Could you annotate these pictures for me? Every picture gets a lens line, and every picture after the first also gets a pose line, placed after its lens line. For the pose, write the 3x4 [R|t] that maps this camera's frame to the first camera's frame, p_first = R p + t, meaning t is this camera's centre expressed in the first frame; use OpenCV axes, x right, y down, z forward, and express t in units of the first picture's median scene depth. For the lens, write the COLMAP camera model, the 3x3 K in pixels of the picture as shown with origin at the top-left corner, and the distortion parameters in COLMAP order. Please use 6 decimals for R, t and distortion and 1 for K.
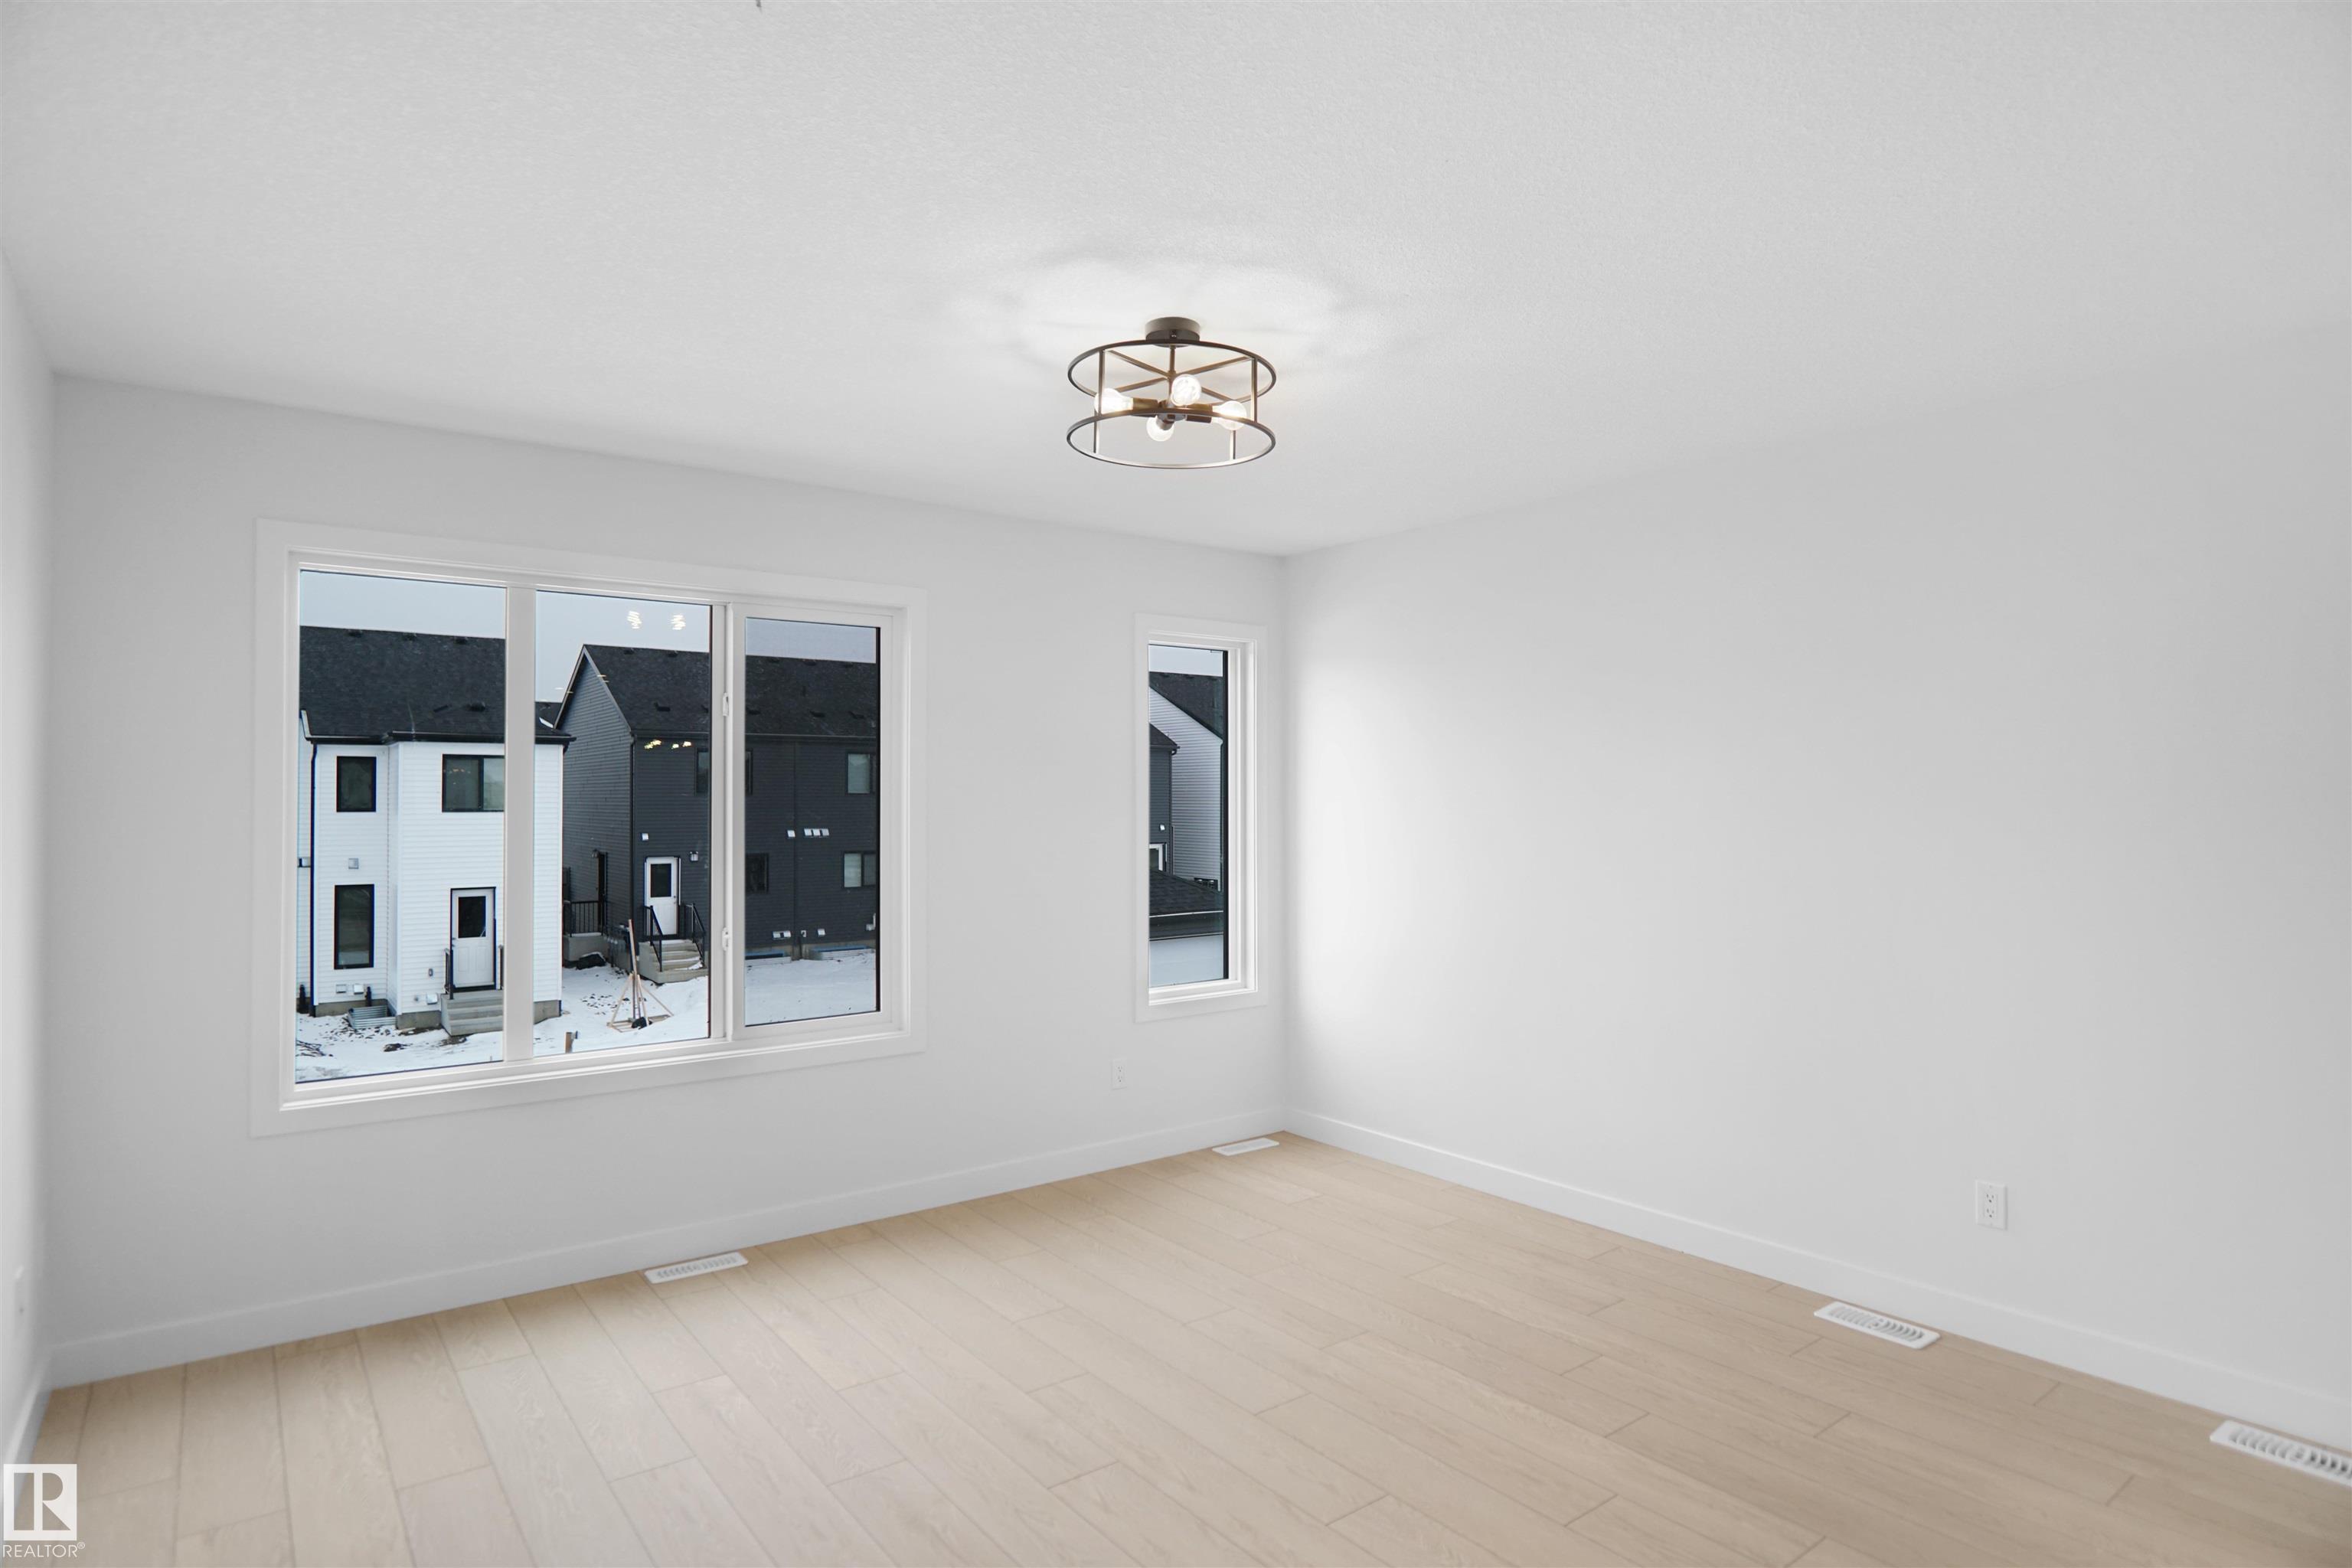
lens RADIAL K [[1276.8, 0, 1190.0], [0, 1276.8, 787.6], [0, 0, 1]] dist [-0.032047, 0.007717]
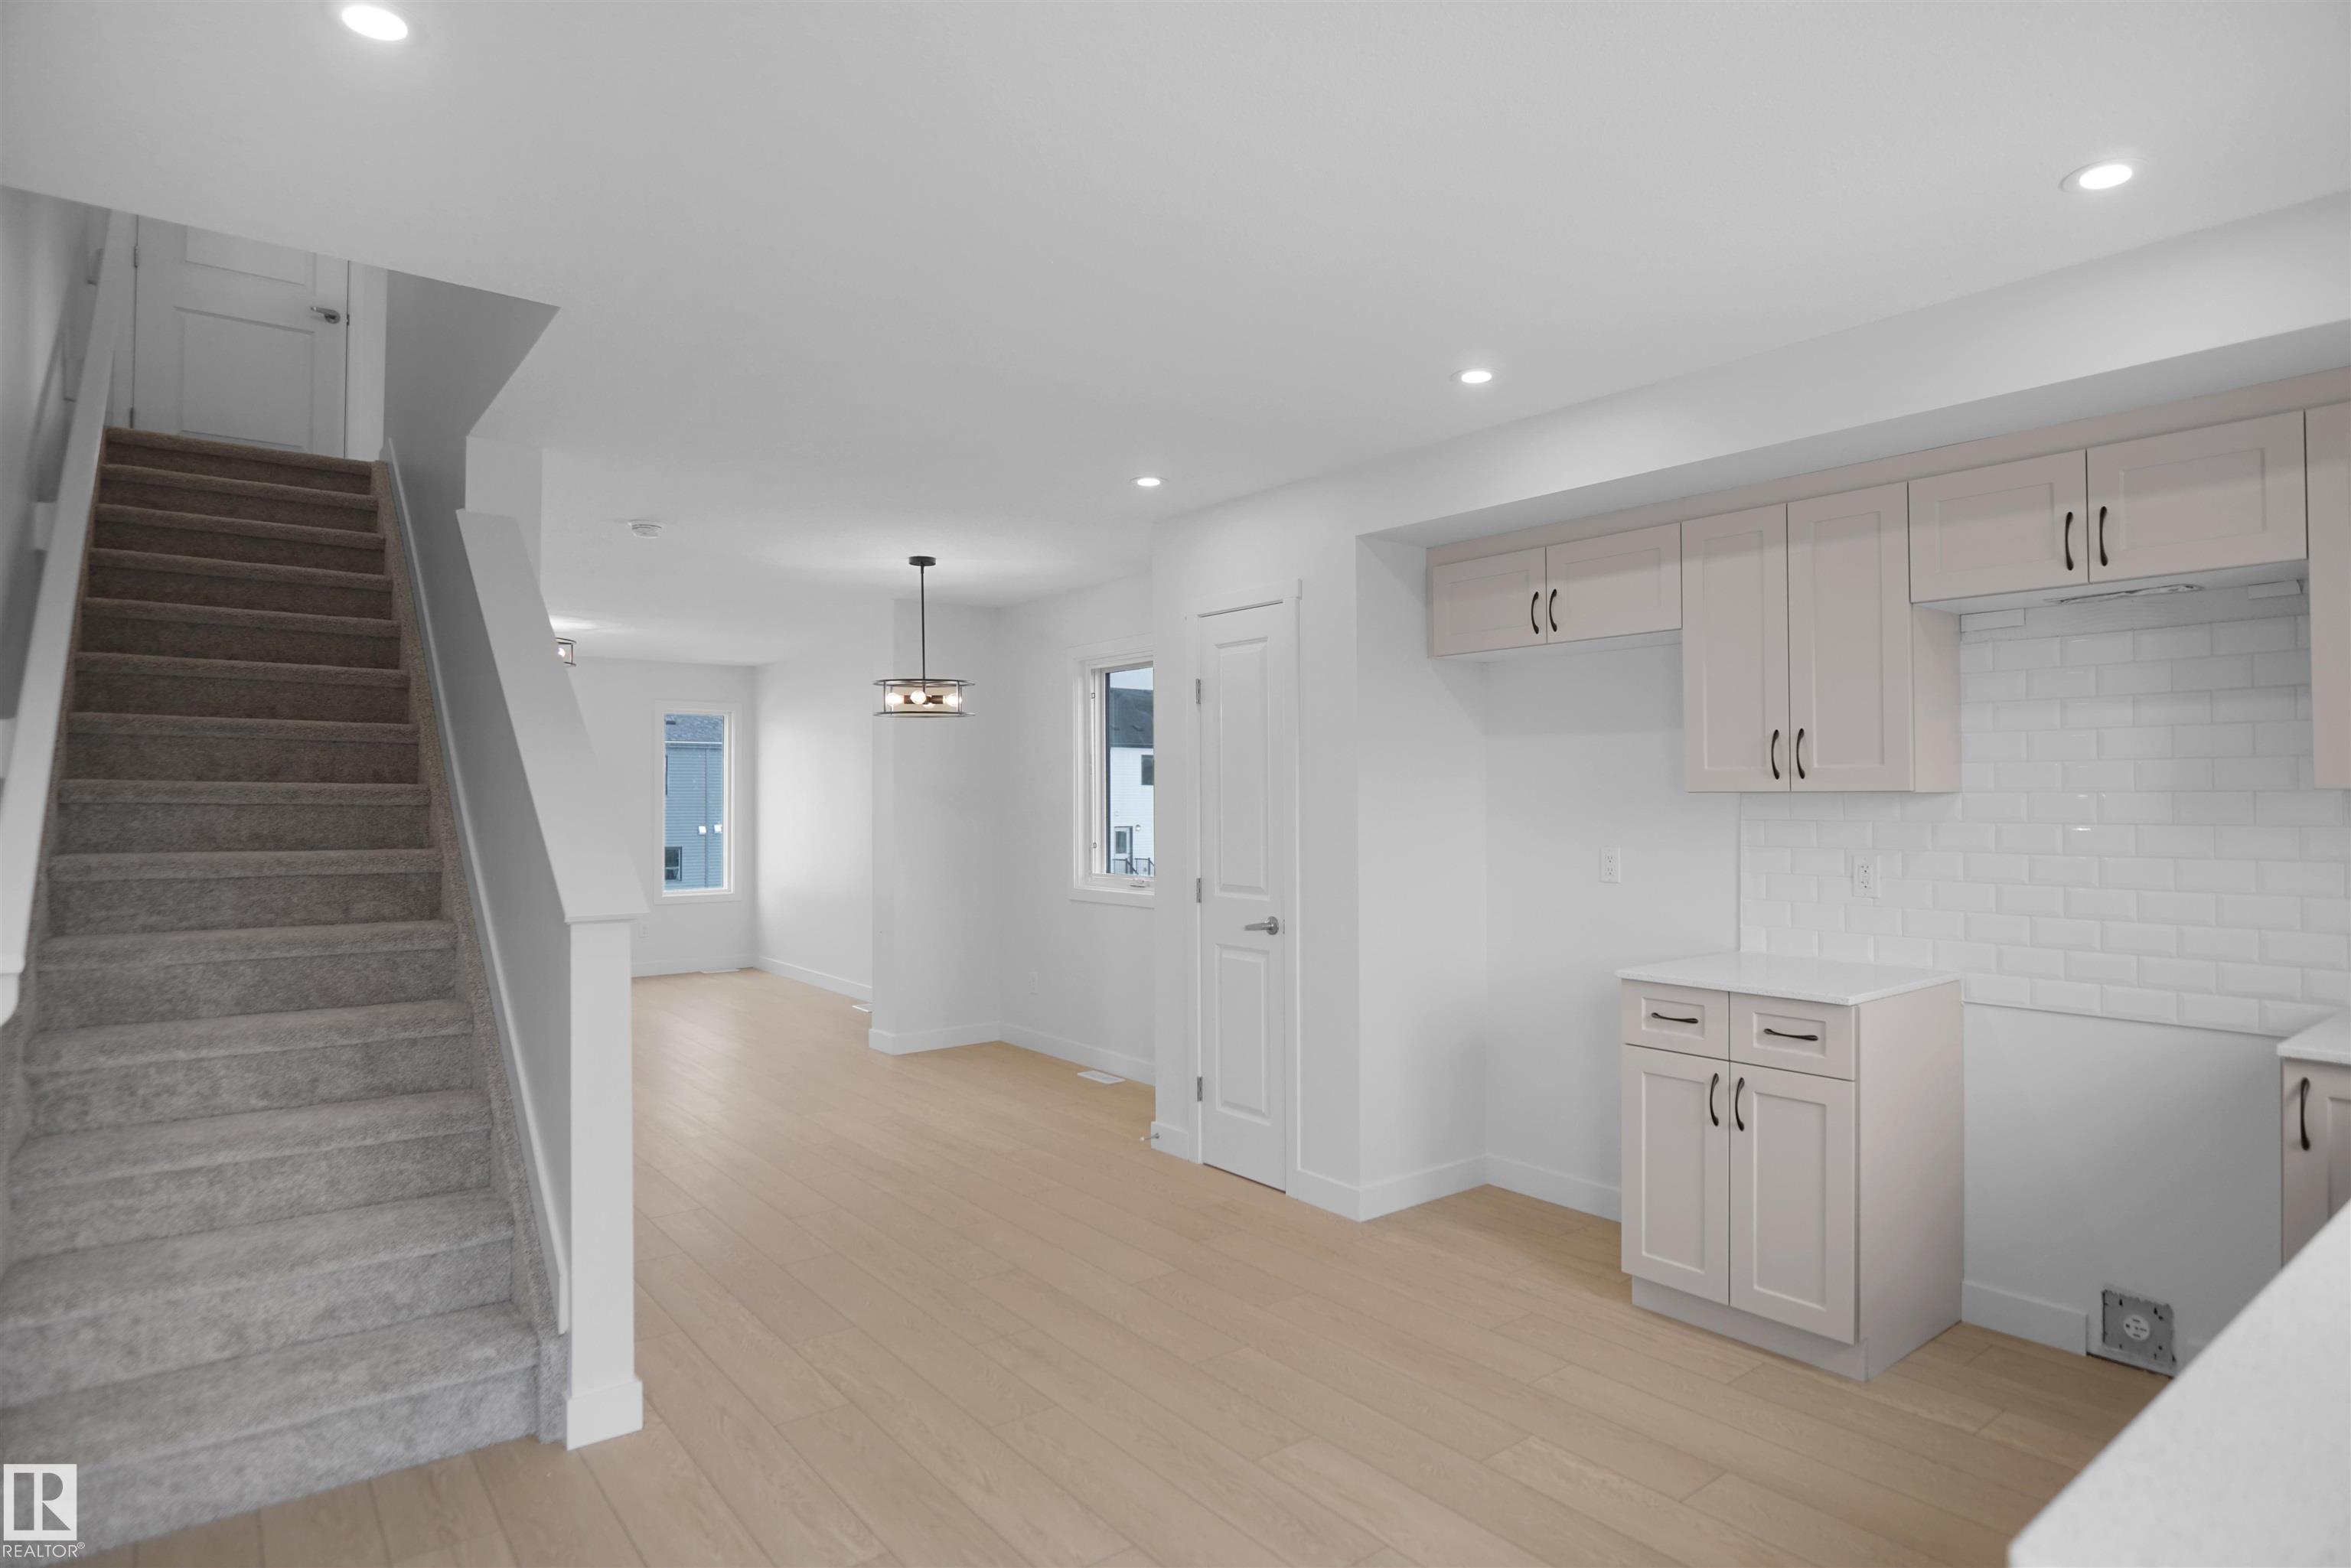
lens RADIAL K [[1263.2, 0, 1194.2], [0, 1263.2, 785.1], [0, 0, 1]] dist [-0.040292, 0.012570]
pose [[0.999878, -0.000011, 0.015642, 1.027890], [0.000082, 0.999990, -0.004496, 0.005319], [-0.015642, 0.004497, 0.999868, -1.310930]]
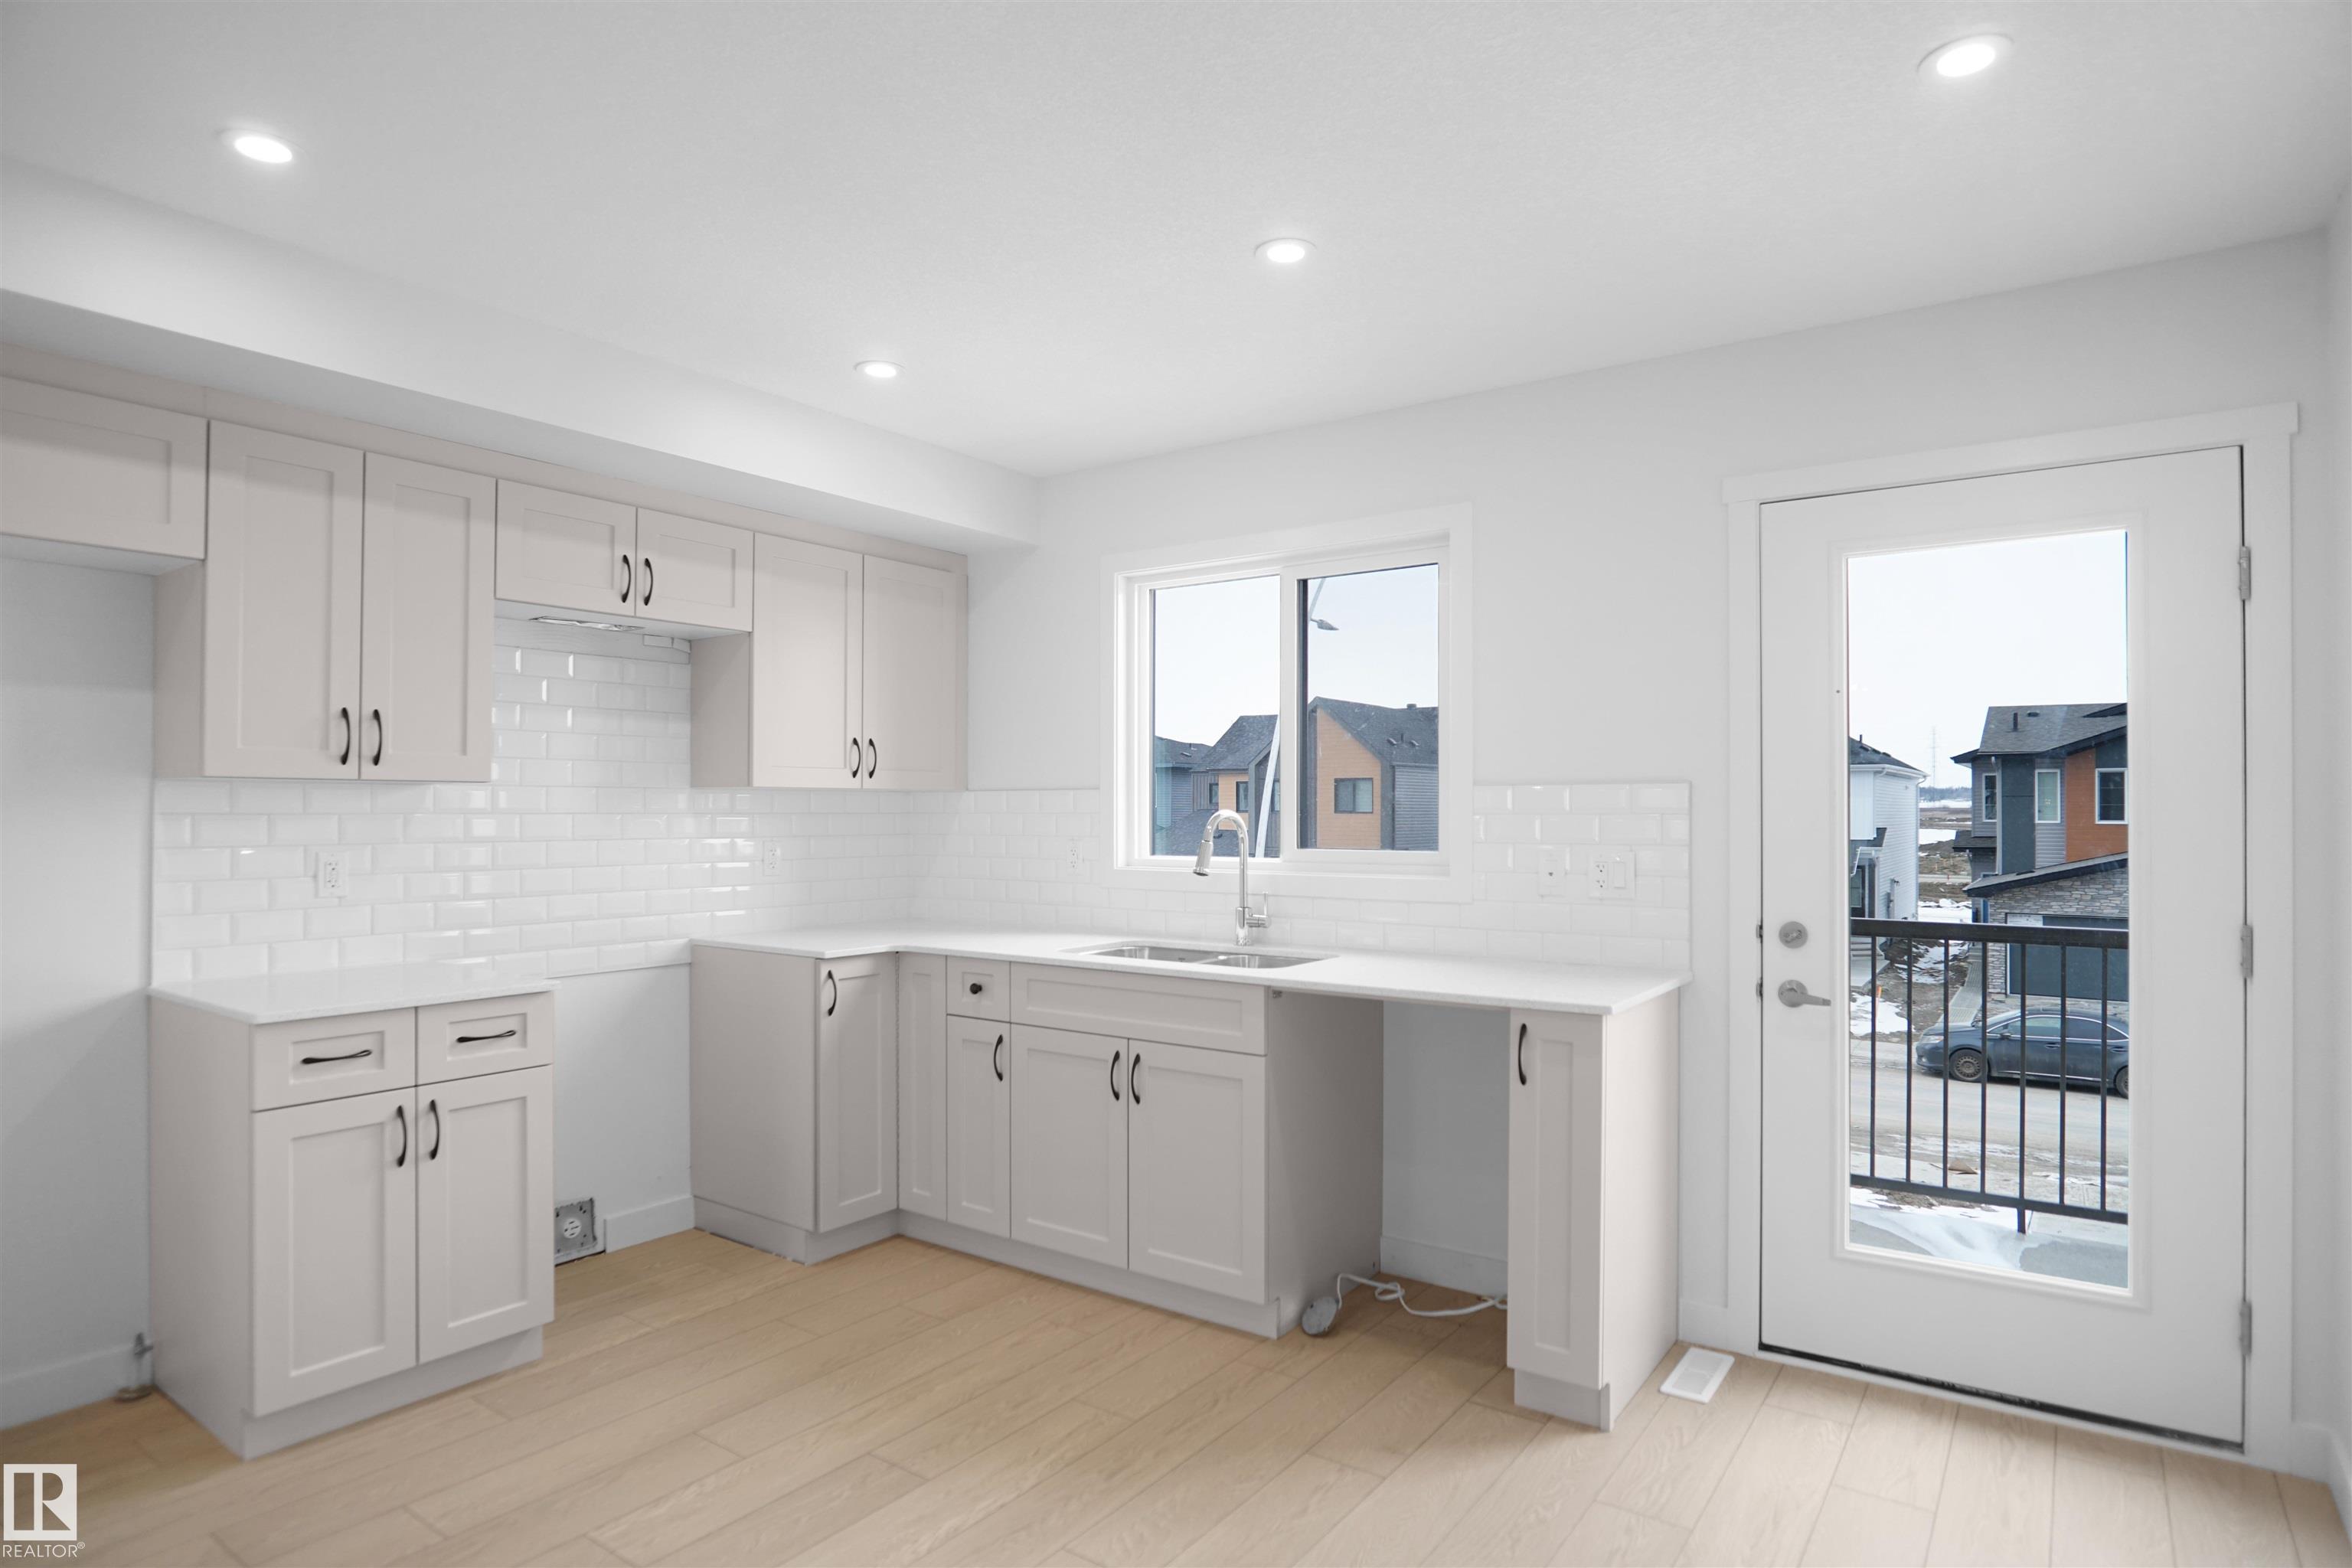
lens RADIAL K [[1265.9, 0, 1184.2], [0, 1265.9, 803.5], [0, 0, 1]] dist [-0.027687, 0.003311]
pose [[-0.287392, 0.003823, 0.957806, 0.570395], [-0.008223, 0.999945, -0.006458, 0.021671], [-0.957778, -0.009732, -0.287345, -0.700170]]
